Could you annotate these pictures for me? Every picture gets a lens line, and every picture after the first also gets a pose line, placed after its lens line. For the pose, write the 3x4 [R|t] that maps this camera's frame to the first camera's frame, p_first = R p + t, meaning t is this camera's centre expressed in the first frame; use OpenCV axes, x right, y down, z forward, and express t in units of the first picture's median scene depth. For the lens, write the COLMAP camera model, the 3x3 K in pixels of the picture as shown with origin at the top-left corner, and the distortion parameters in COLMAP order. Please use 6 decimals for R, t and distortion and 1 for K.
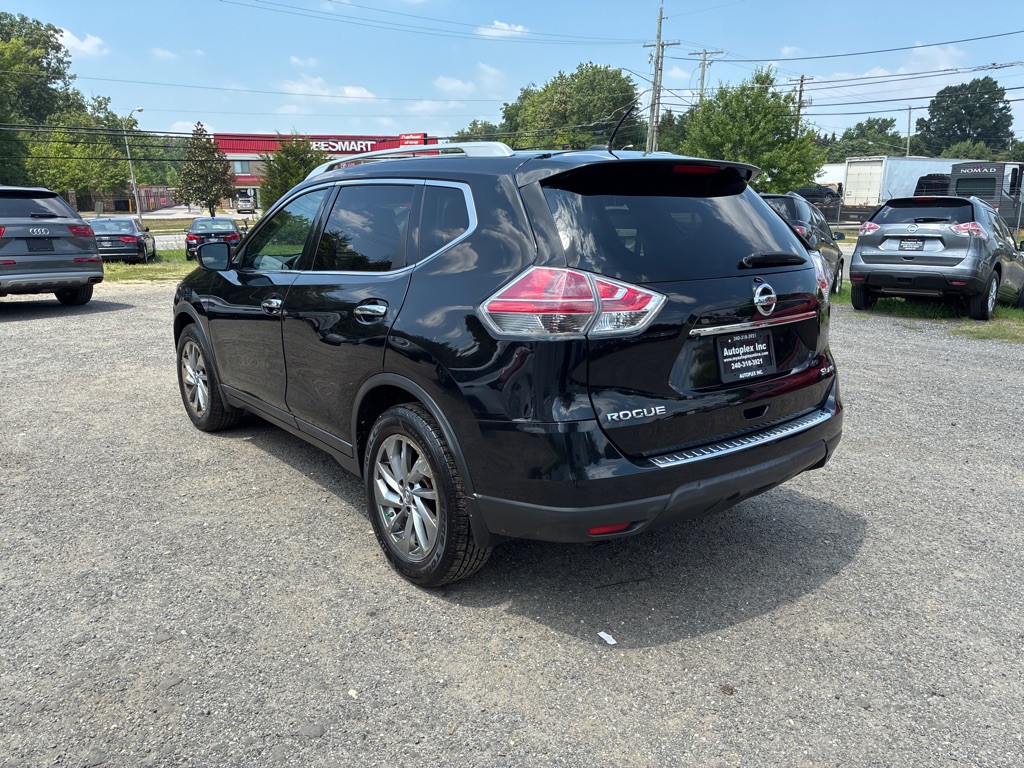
lens RADIAL K [[766.9, 0, 508.2], [0, 766.9, 379.6], [0, 0, 1]] dist [0.078376, -0.115417]
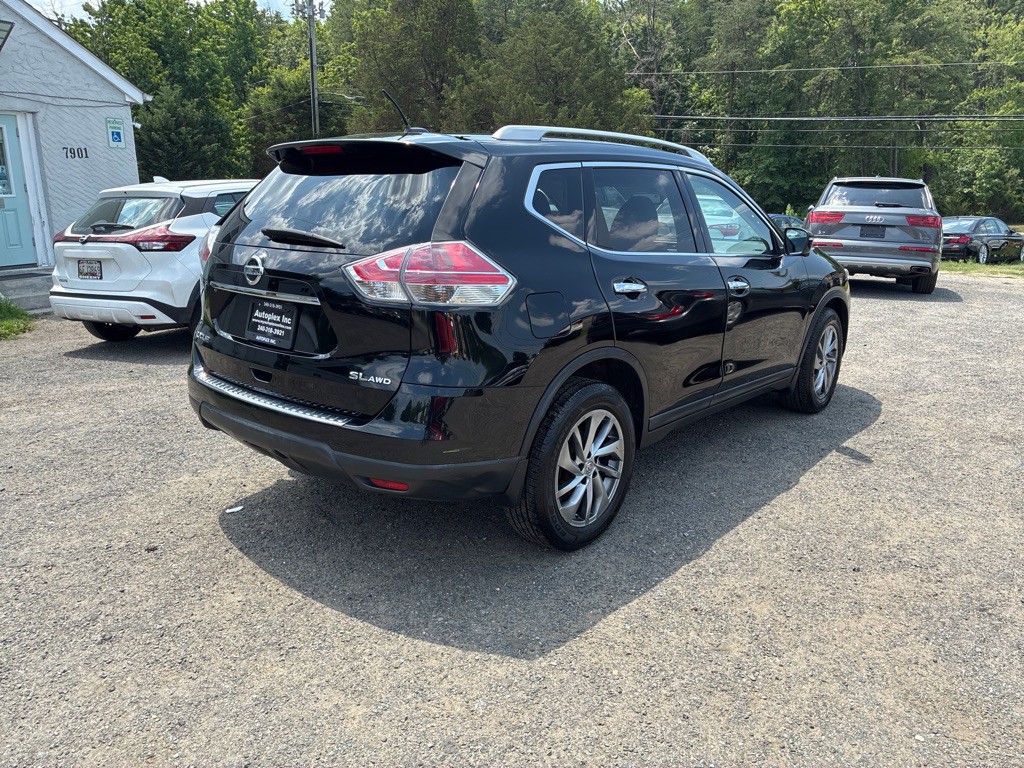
lens RADIAL K [[766.9, 0, 508.2], [0, 766.9, 379.6], [0, 0, 1]] dist [0.078376, -0.115417]
pose [[0.198866, 0.232442, -0.952062, 0.068171], [-0.227208, 0.955933, 0.185927, -0.011088], [0.953325, 0.179342, 0.242916, 0.051486]]
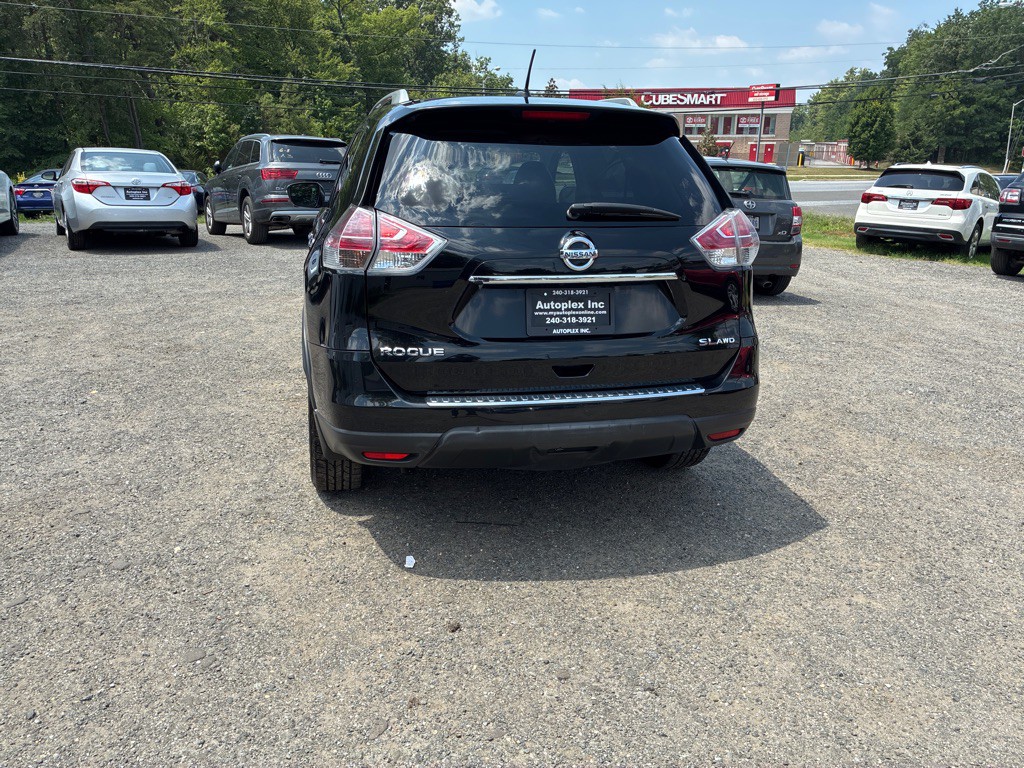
lens RADIAL K [[768.8, 0, 512.0], [0, 768.8, 384.0], [0, 0, 1]] dist [0.065525, -0.097738]
pose [[0.902690, 0.137742, -0.407648, 0.031255], [-0.113918, 0.990077, 0.082284, -0.000595], [0.414937, -0.027839, 0.909424, 0.004346]]
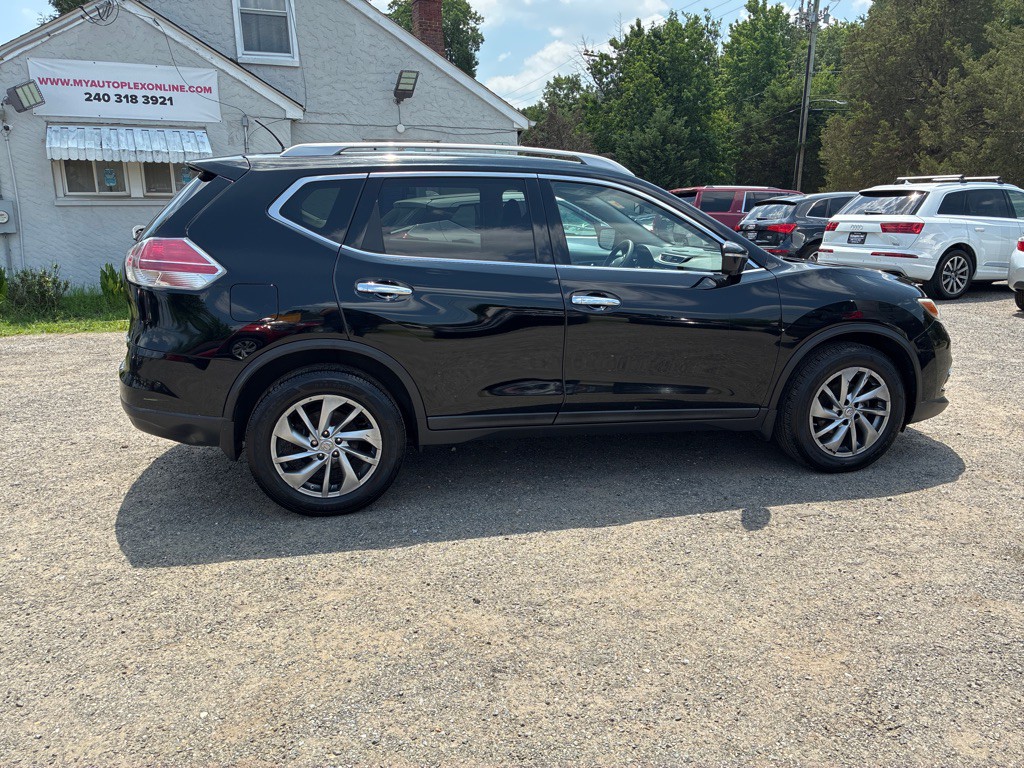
lens RADIAL K [[761.2, 0, 512.0], [0, 761.2, 384.0], [0, 0, 1]] dist [0.068031, -0.096070]
pose [[-0.428832, 0.208849, -0.878911, 0.064697], [-0.206101, 0.924634, 0.320273, -0.023553], [0.879560, 0.318488, -0.353468, 0.105335]]
